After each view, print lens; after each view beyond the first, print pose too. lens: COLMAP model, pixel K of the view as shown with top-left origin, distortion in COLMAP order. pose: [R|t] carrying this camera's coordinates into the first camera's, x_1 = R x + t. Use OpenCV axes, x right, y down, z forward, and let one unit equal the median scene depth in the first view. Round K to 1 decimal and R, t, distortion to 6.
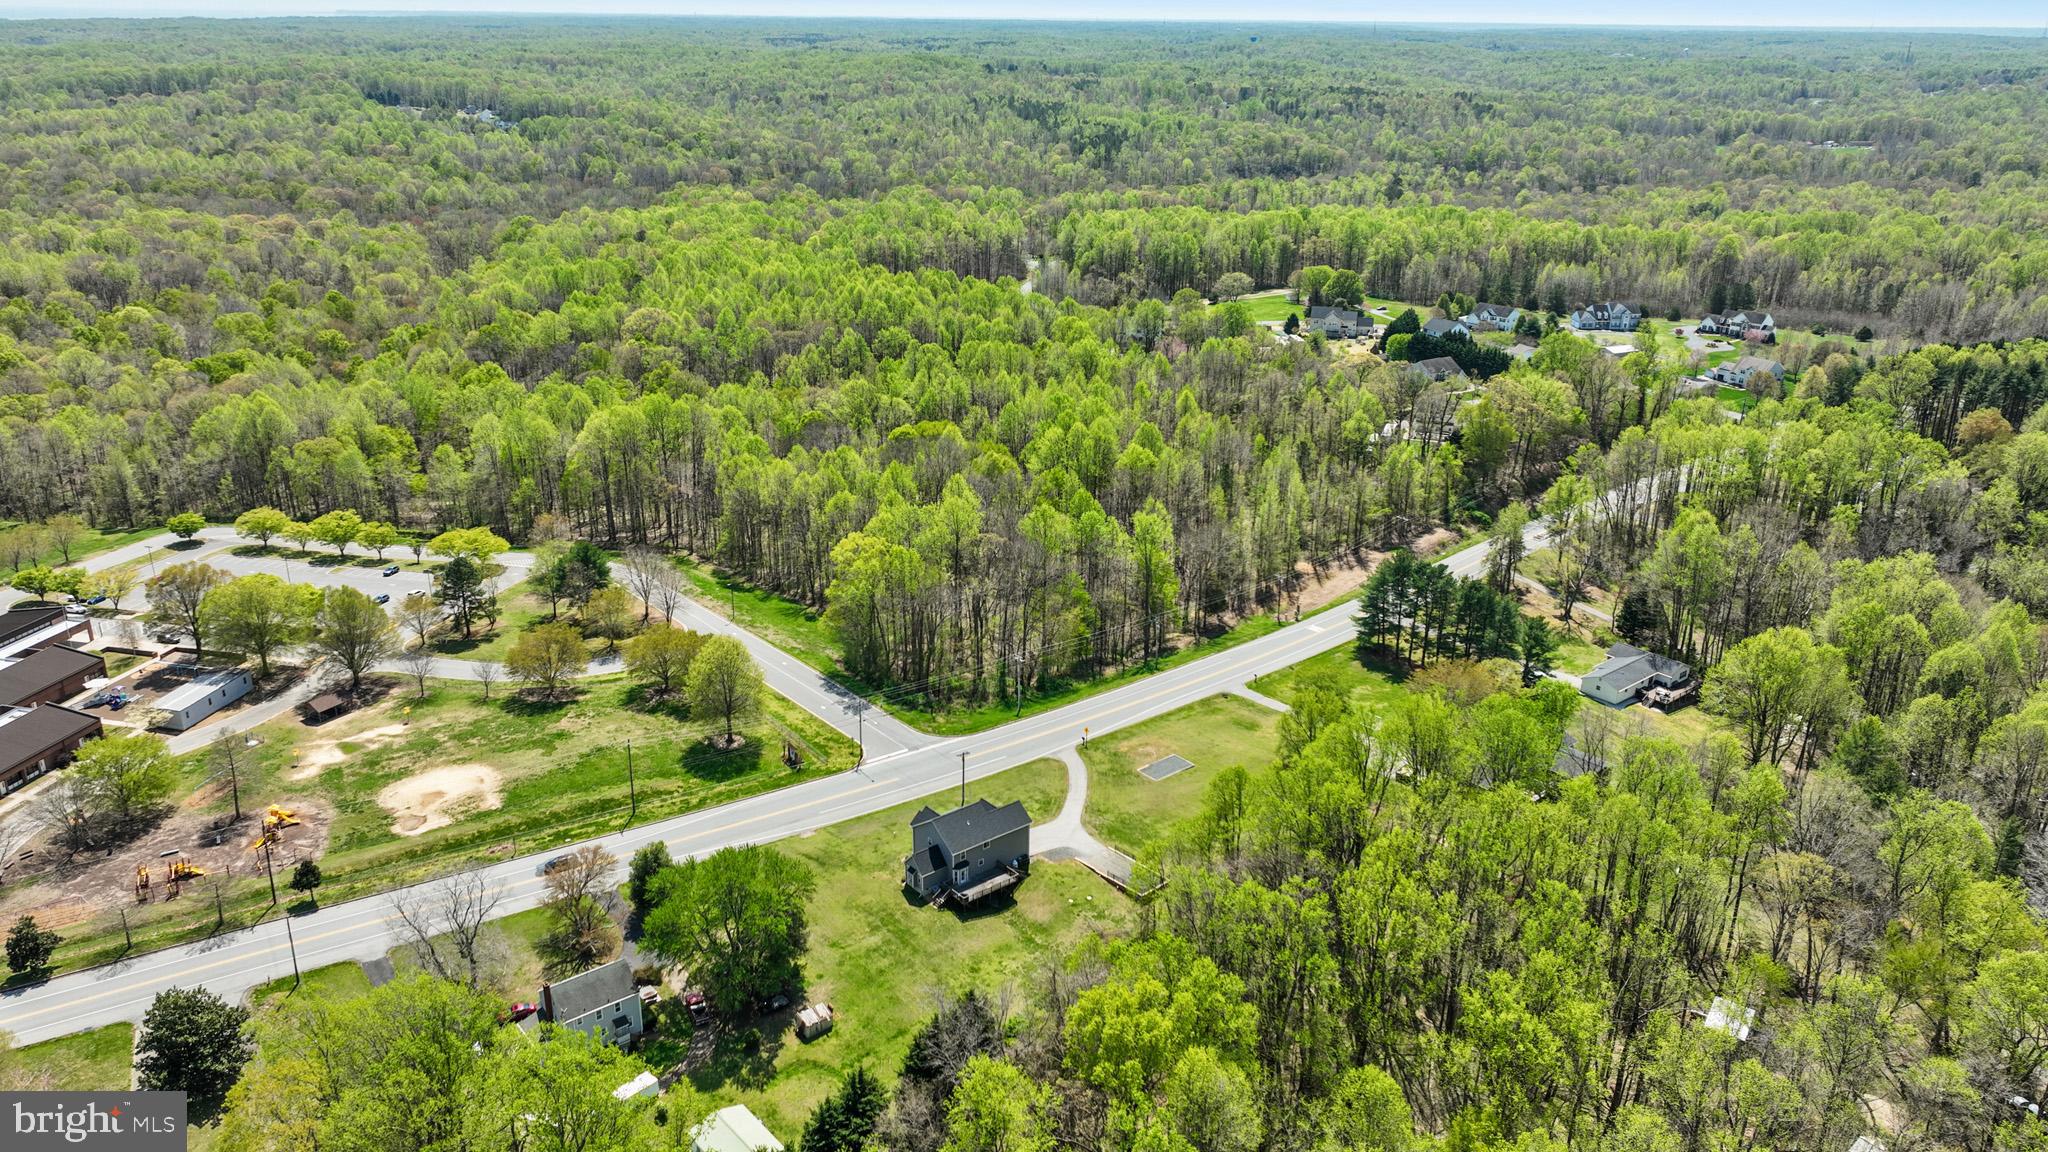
lens RADIAL K [[1488.9, 0, 1024.0], [0, 1488.9, 576.0], [0, 0, 1]] dist [0.005290, 0.004895]
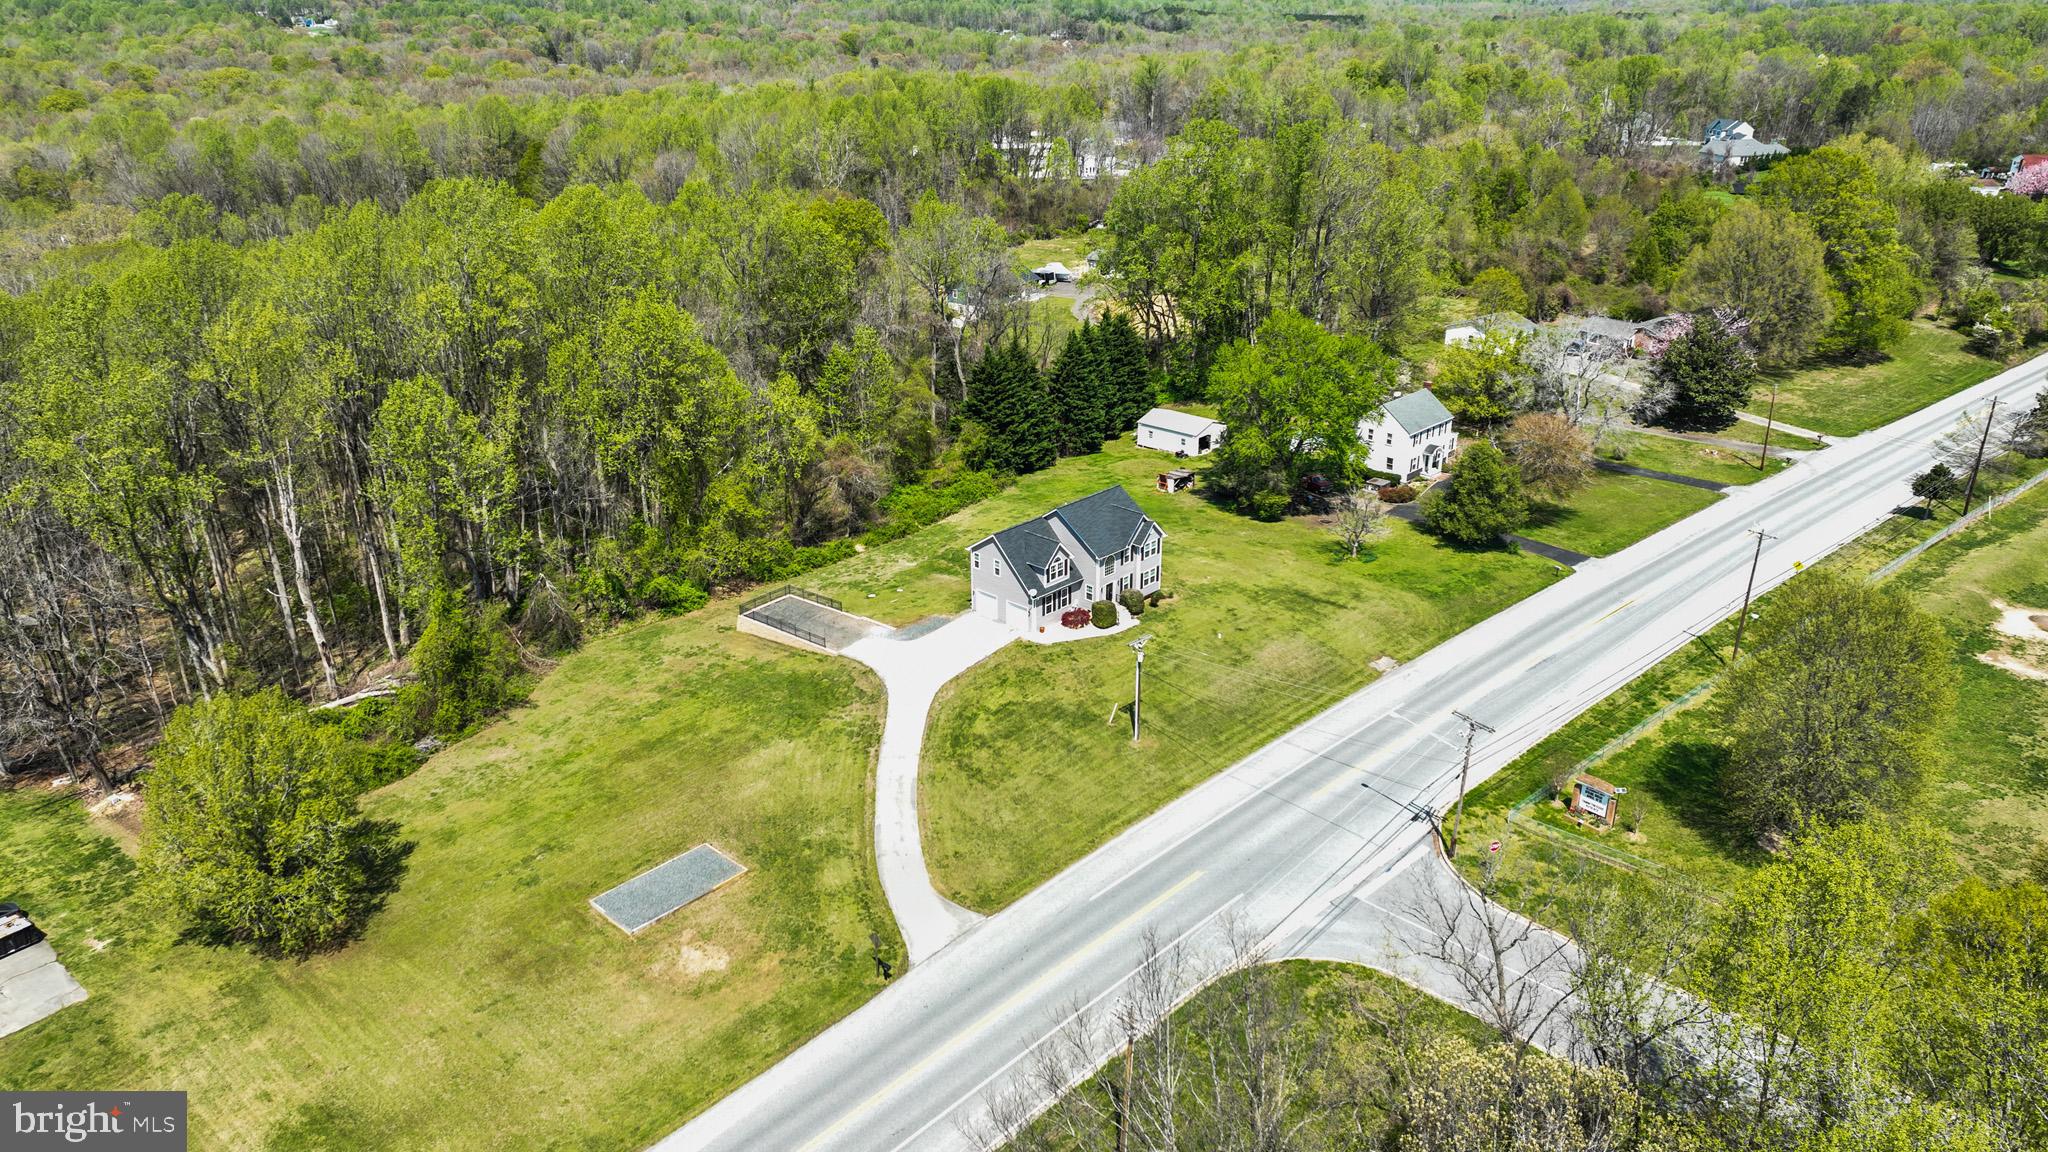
lens RADIAL K [[1443.8, 0, 1024.0], [0, 1443.8, 576.0], [0, 0, 1]] dist [0.005600, 0.007233]
pose [[-0.990853, 0.045095, -0.127187, 0.047553], [-0.054773, 0.726981, 0.684469, -0.186437], [0.123329, 0.685175, -0.717862, 1.201702]]
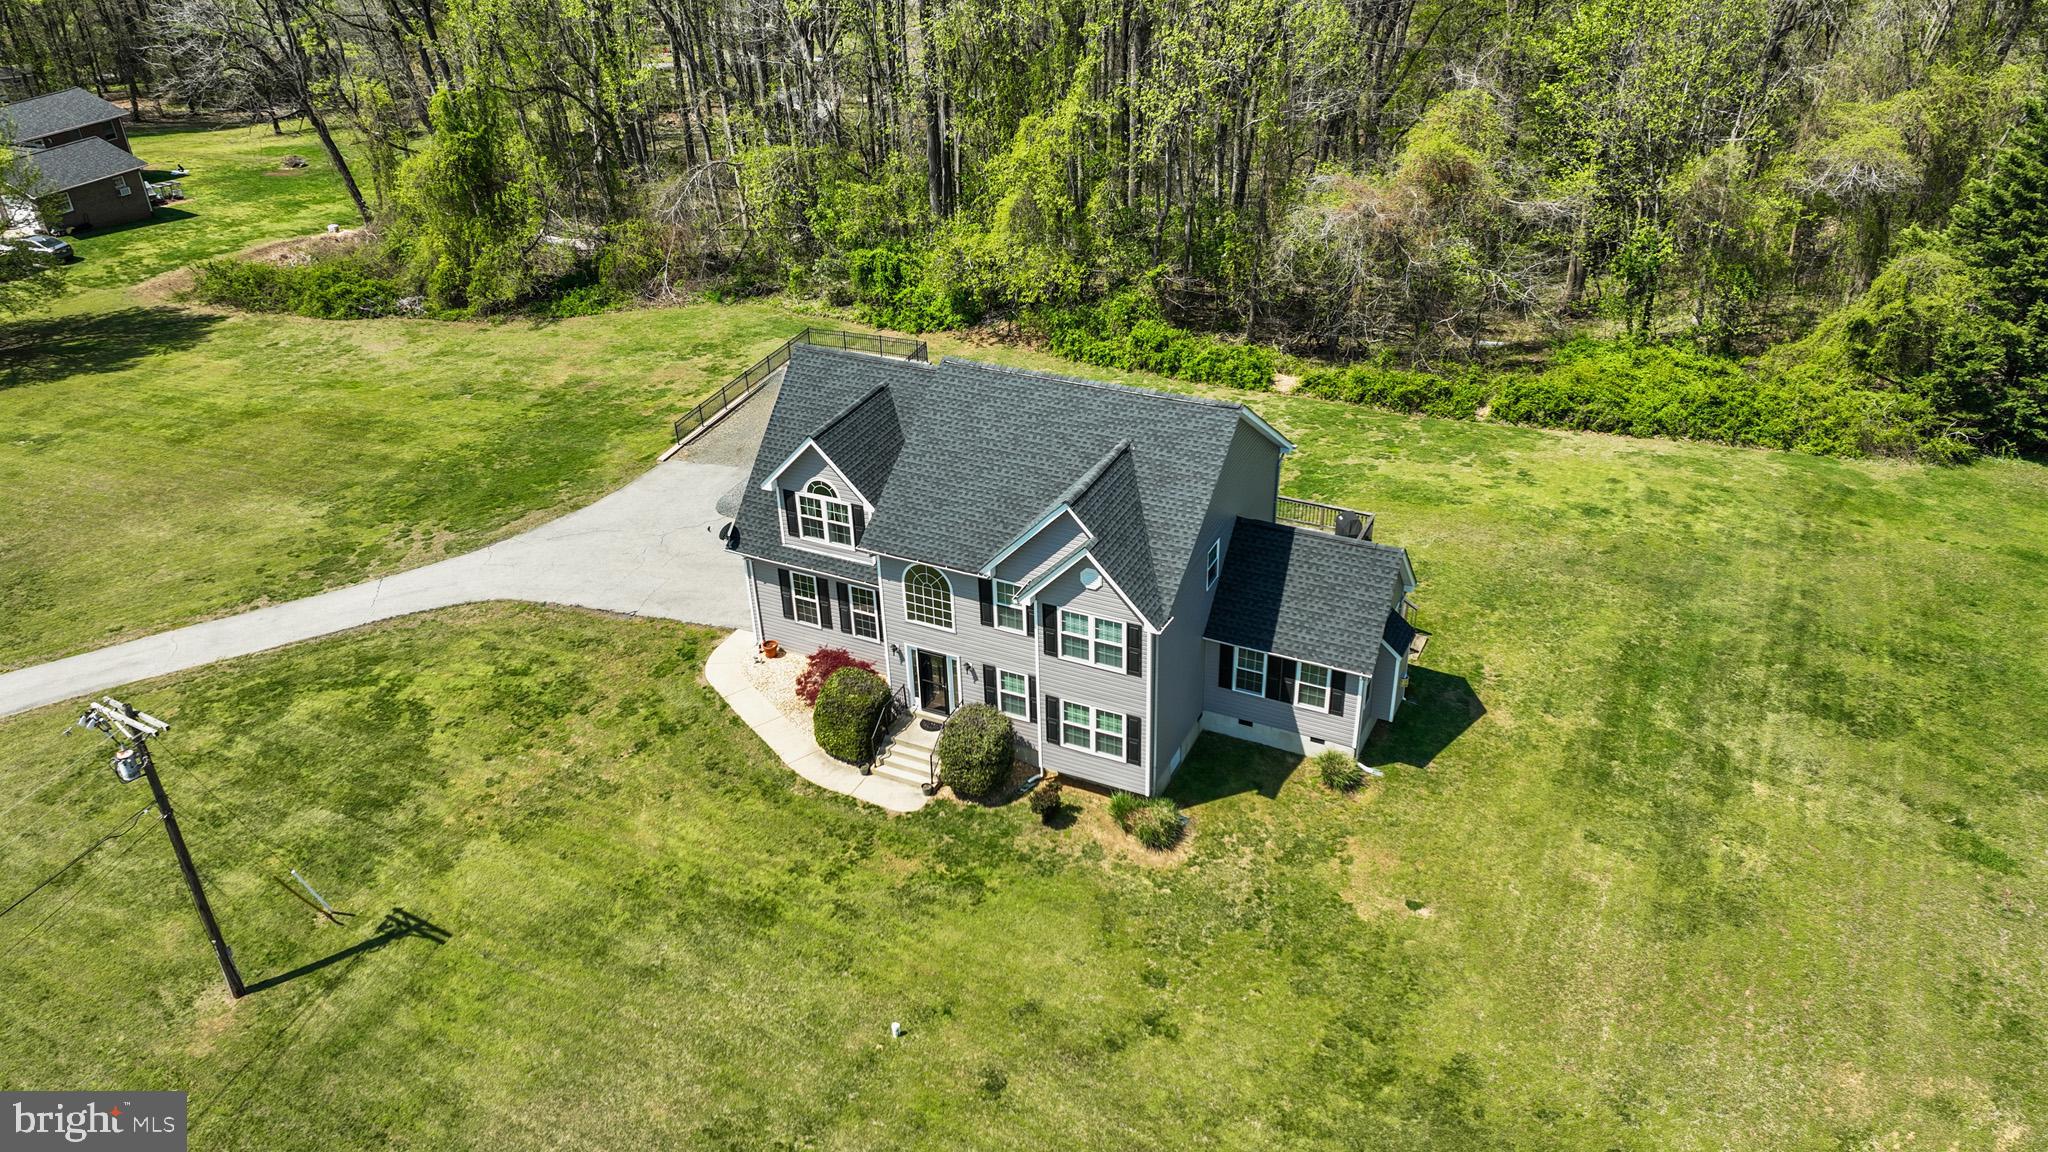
lens RADIAL K [[1520.7, 0, 1024.0], [0, 1520.7, 576.0], [0, 0, 1]] dist [0.004955, 0.006284]
pose [[-0.425552, -0.455516, 0.781927, -0.164992], [0.343482, 0.718102, 0.605269, 0.049521], [-0.837213, 0.526151, -0.149128, 0.869642]]
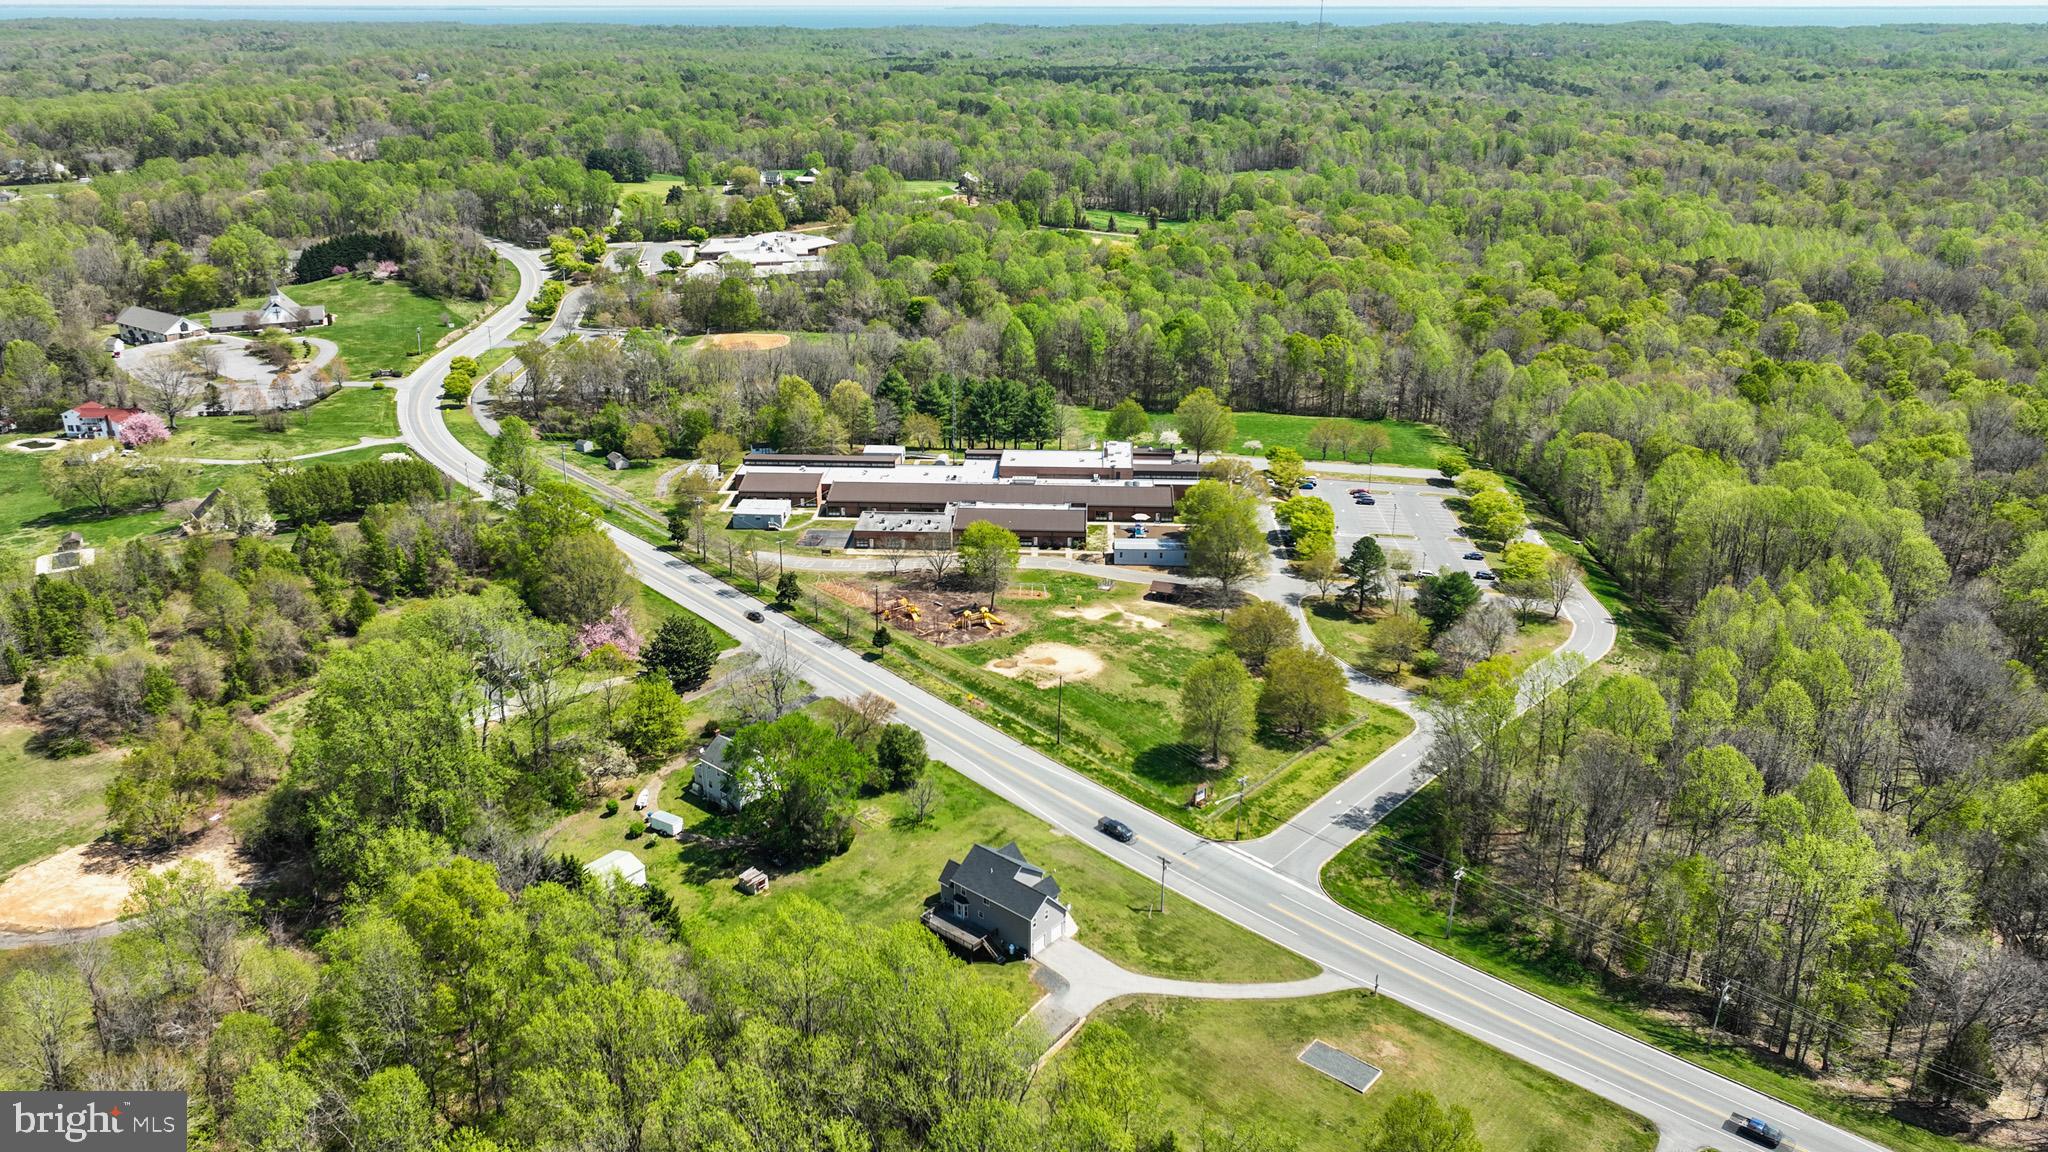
lens RADIAL K [[1490.9, 0, 1027.2], [0, 1490.9, 517.8], [0, 0, 1]] dist [0.007193, 0.005127]
pose [[0.173072, 0.315594, -0.932977, 0.645884], [-0.350206, 0.905086, 0.241194, -0.227222], [0.920544, 0.284990, 0.267168, 0.582656]]
